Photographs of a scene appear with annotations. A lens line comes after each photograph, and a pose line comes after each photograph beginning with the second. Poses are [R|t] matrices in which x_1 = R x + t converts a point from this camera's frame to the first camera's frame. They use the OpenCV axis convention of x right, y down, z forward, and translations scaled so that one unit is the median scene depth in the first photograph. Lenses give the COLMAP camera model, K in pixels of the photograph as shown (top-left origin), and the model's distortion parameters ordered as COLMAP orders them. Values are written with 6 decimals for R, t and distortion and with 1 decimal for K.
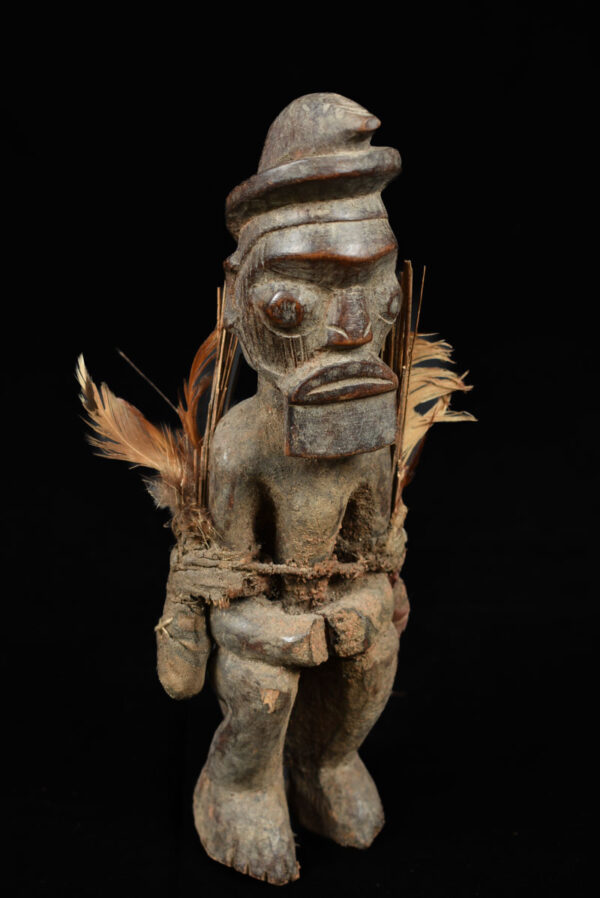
lens RADIAL K [[1460.8, 0, 304.7], [0, 1460.8, 451.2], [0, 0, 1]] dist [0.028458, 0.000000]
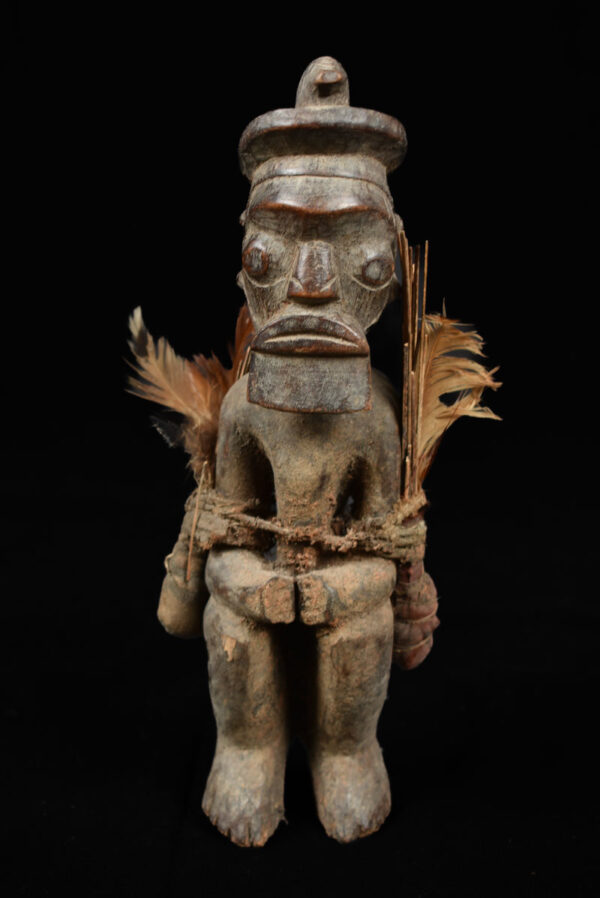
lens RADIAL K [[1330.8, 0, 297.5], [0, 1330.8, 449.7], [0, 0, 1]] dist [0.003911, 0.000000]
pose [[0.860965, 0.141236, -0.488663, 0.456003], [-0.195071, 0.978905, -0.060762, 0.081759], [0.469773, 0.147638, 0.870354, 0.189565]]
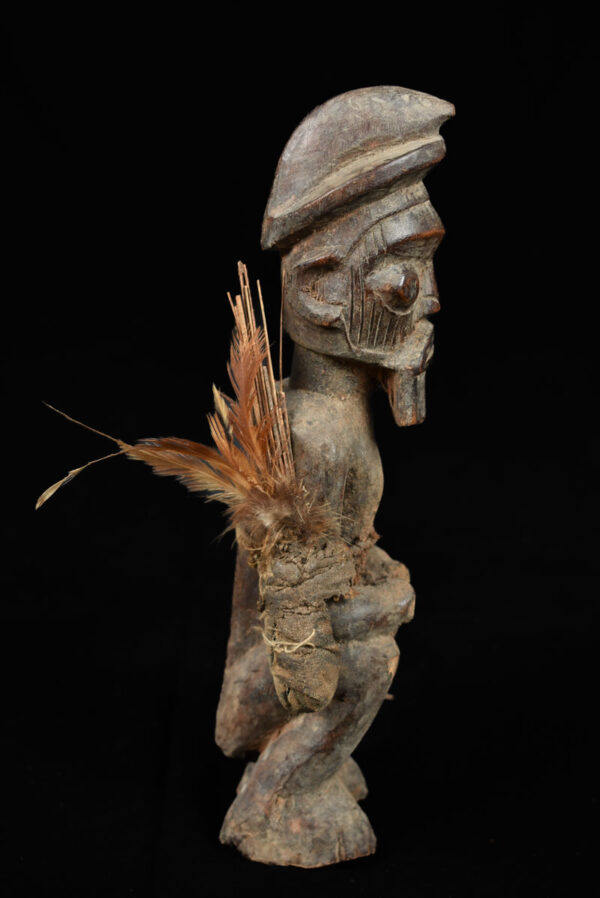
lens RADIAL K [[1460.8, 0, 300.4], [0, 1460.8, 446.1], [0, 0, 1]] dist [0.028458, 0.000000]
pose [[0.511236, -0.242949, 0.824387, -0.883142], [0.266371, 0.956771, 0.116775, -0.121326], [-0.817119, 0.159893, 0.553850, 0.451155]]
